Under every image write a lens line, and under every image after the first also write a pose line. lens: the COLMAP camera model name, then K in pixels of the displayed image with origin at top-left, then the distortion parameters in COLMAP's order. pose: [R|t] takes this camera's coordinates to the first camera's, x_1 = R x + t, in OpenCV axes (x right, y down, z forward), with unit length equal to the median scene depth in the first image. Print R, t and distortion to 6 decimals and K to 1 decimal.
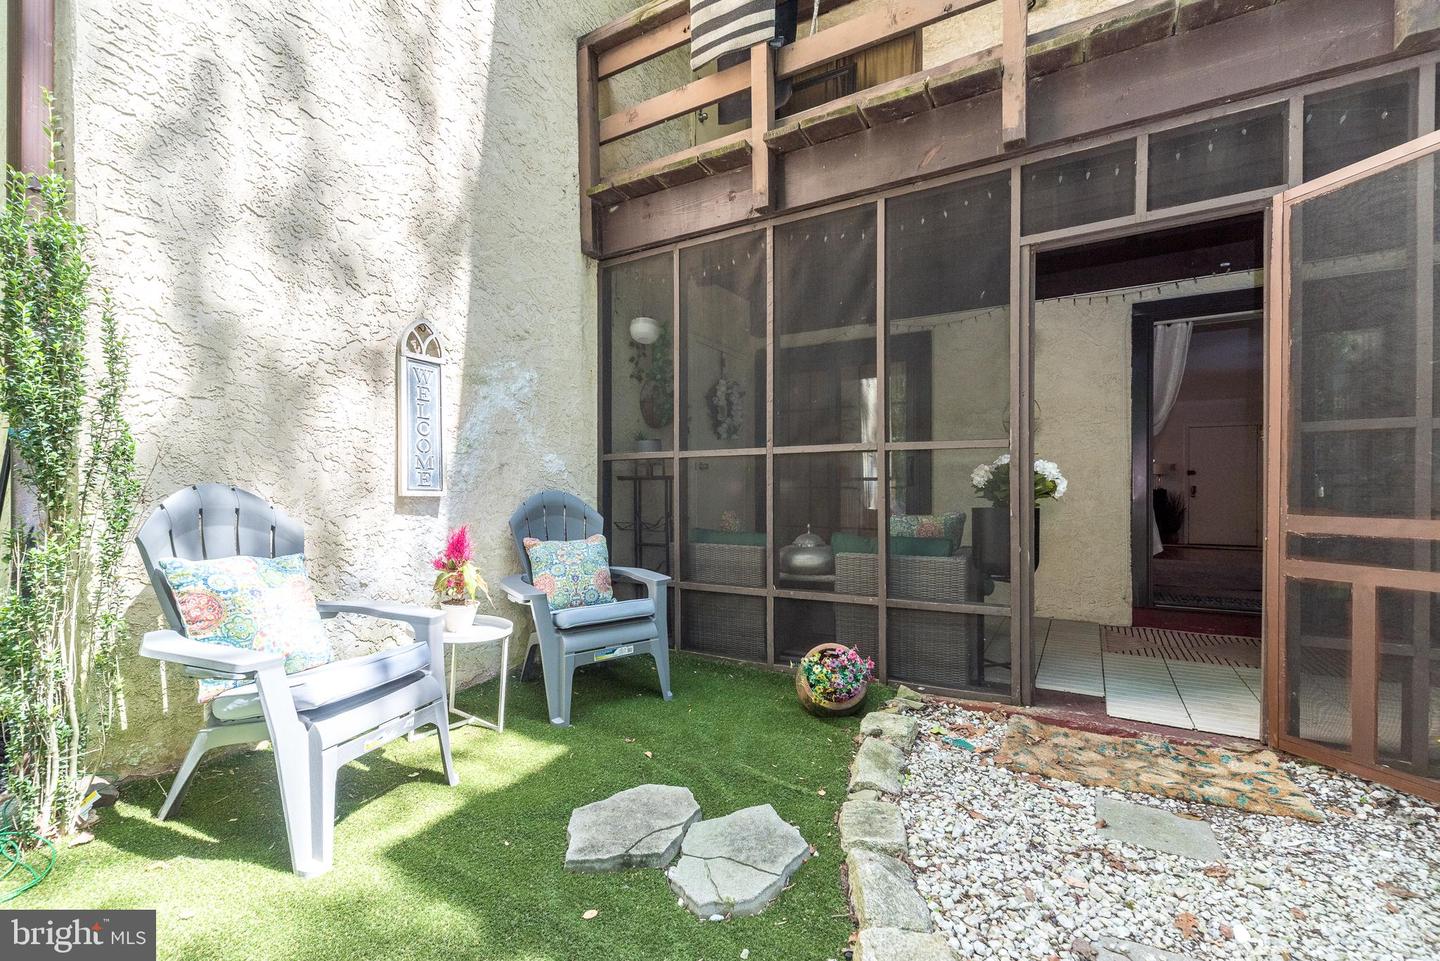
lens RADIAL K [[624.4, 0, 716.3], [0, 624.4, 487.4], [0, 0, 1]] dist [0.010553, 0.000386]
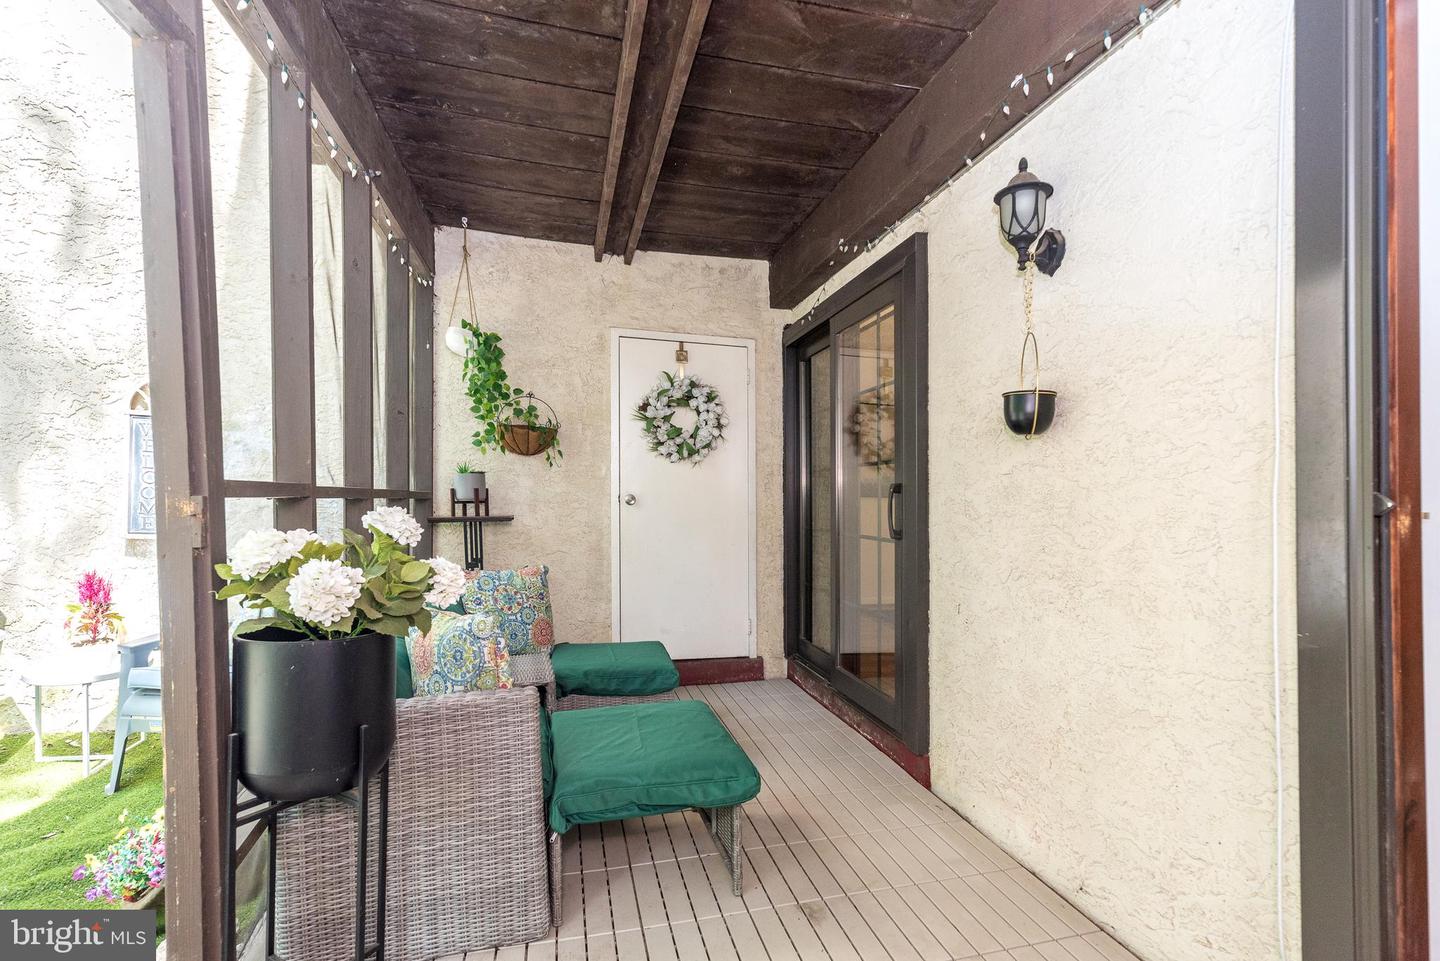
lens RADIAL K [[624.4, 0, 716.3], [0, 624.4, 487.4], [0, 0, 1]] dist [0.010553, 0.000386]
pose [[0.700987, -0.005942, -0.713149, 1.103243], [-0.003792, 0.999920, -0.012058, -0.071821], [0.713164, 0.011157, 0.700908, 1.007443]]
